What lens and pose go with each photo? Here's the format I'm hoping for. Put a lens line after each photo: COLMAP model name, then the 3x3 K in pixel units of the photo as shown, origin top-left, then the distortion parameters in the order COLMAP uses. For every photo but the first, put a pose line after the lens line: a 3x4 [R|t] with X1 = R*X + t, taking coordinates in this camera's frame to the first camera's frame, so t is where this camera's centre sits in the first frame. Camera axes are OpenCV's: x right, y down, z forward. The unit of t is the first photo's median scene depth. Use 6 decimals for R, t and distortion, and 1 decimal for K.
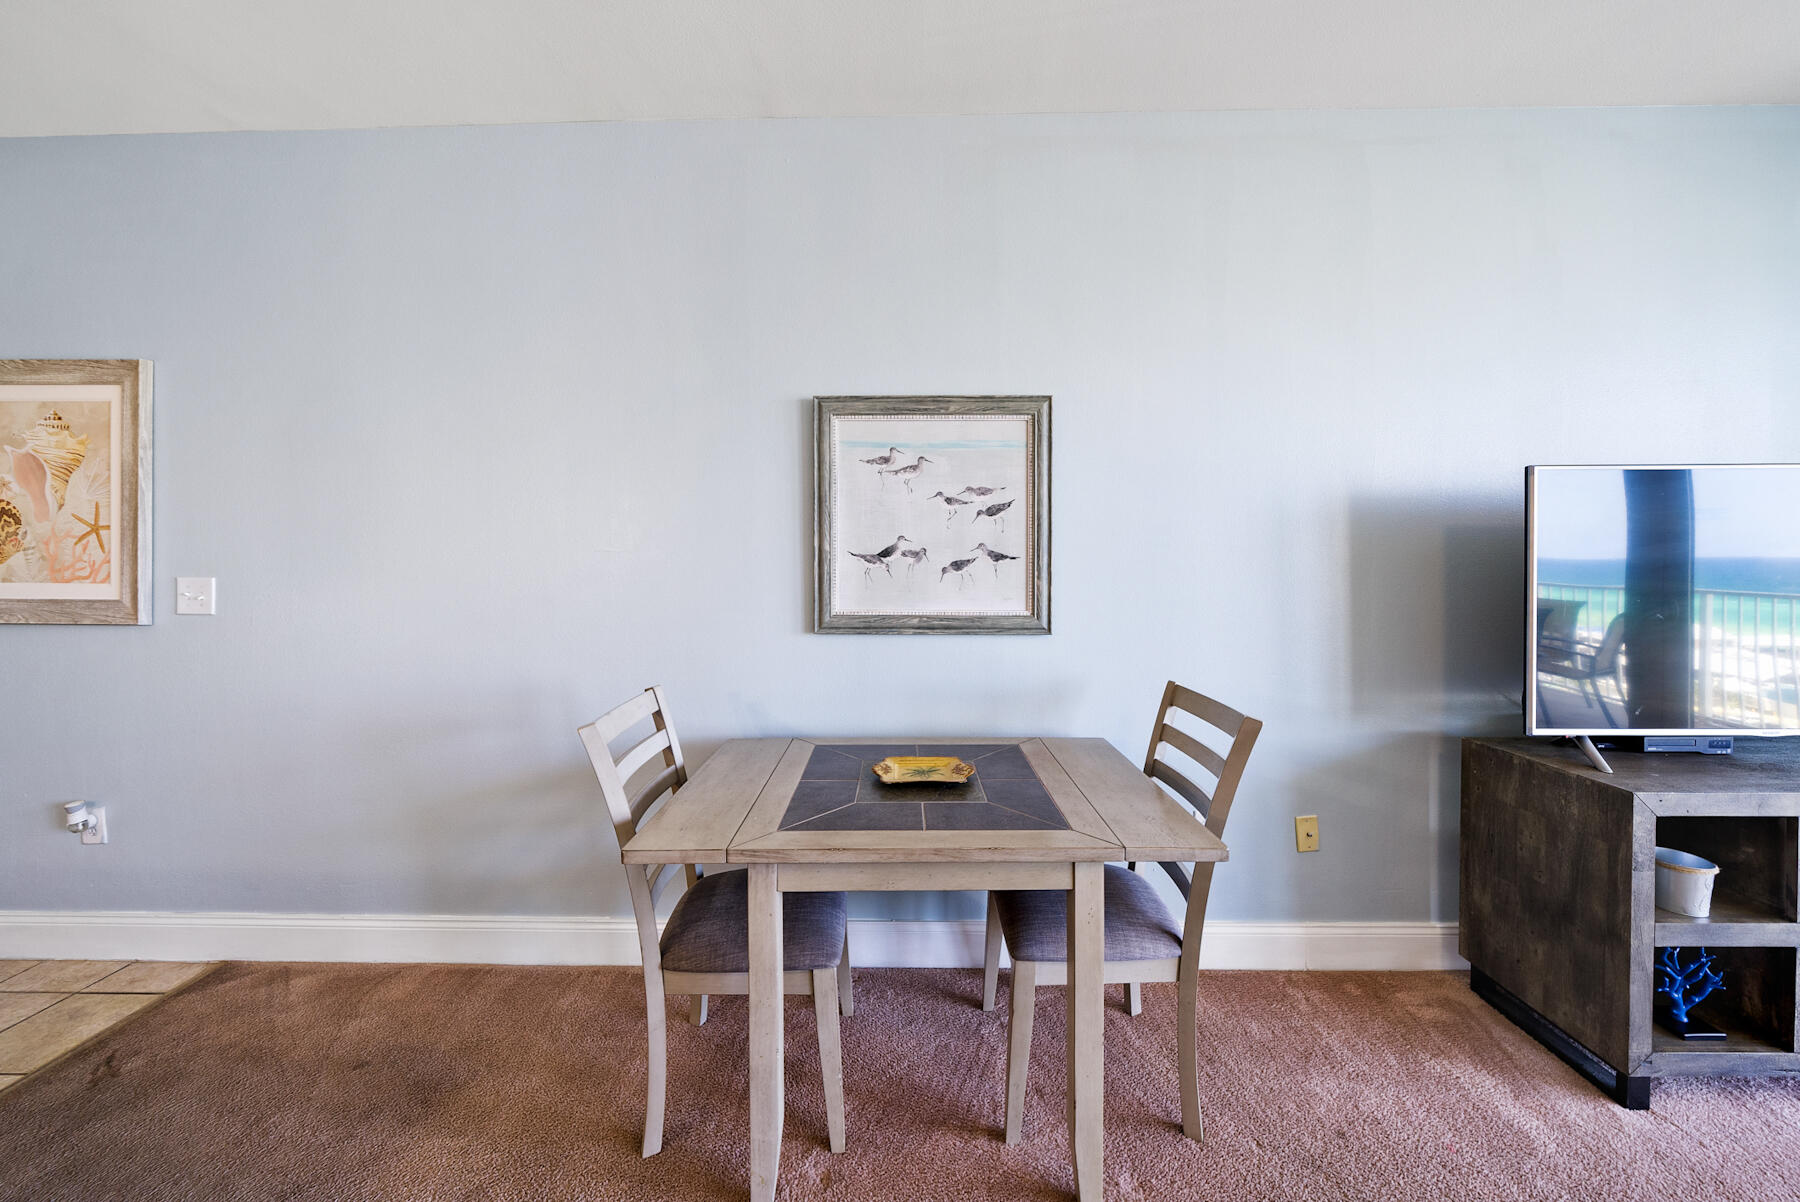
lens RADIAL K [[630.8, 0, 895.6], [0, 630.8, 578.7], [0, 0, 1]] dist [-0.009012, 0.000045]
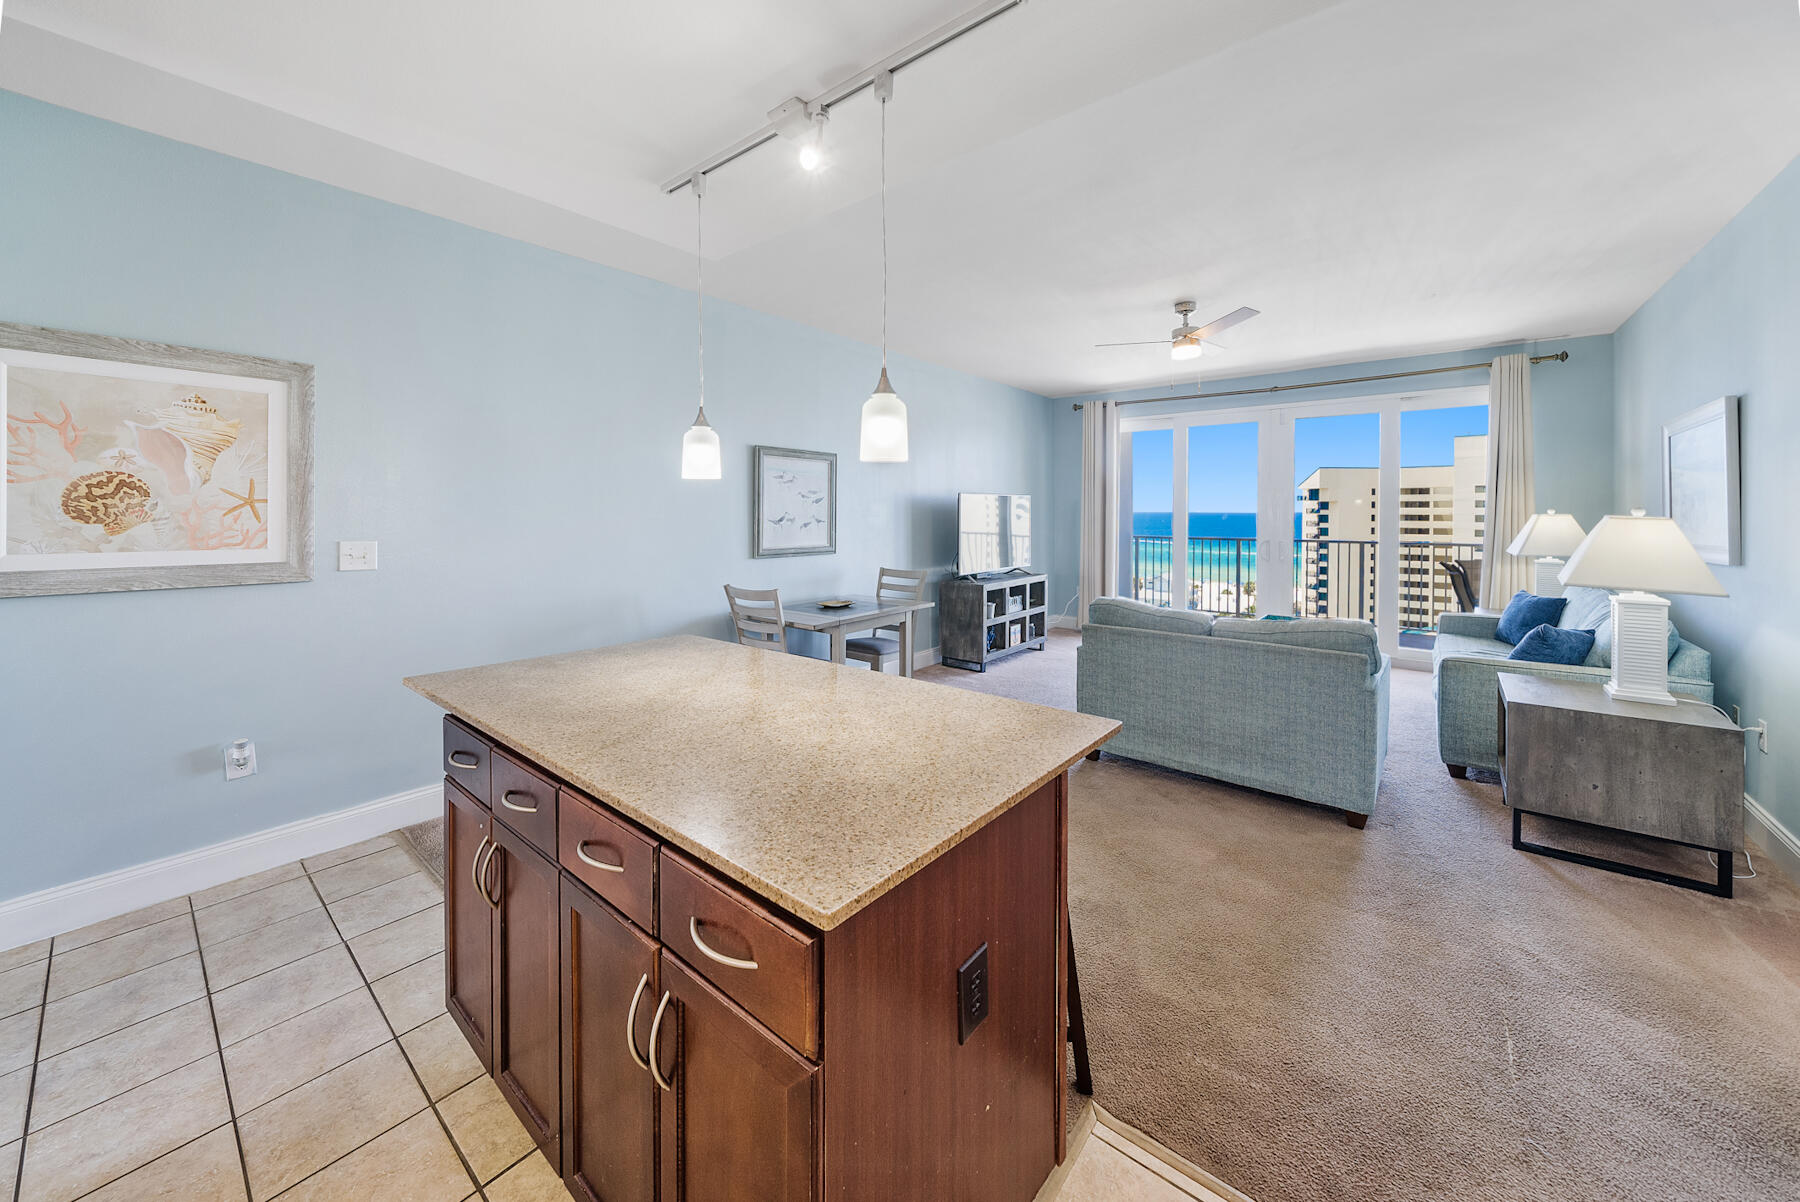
lens RADIAL K [[653.6, 0, 899.5], [0, 653.6, 513.9], [0, 0, 1]] dist [-0.000714, -0.000069]
pose [[0.620303, 0.000980, 0.784361, -1.504056], [-0.000519, 1.000000, -0.000838, -0.058086], [-0.784362, 0.000113, 0.620304, -0.708882]]
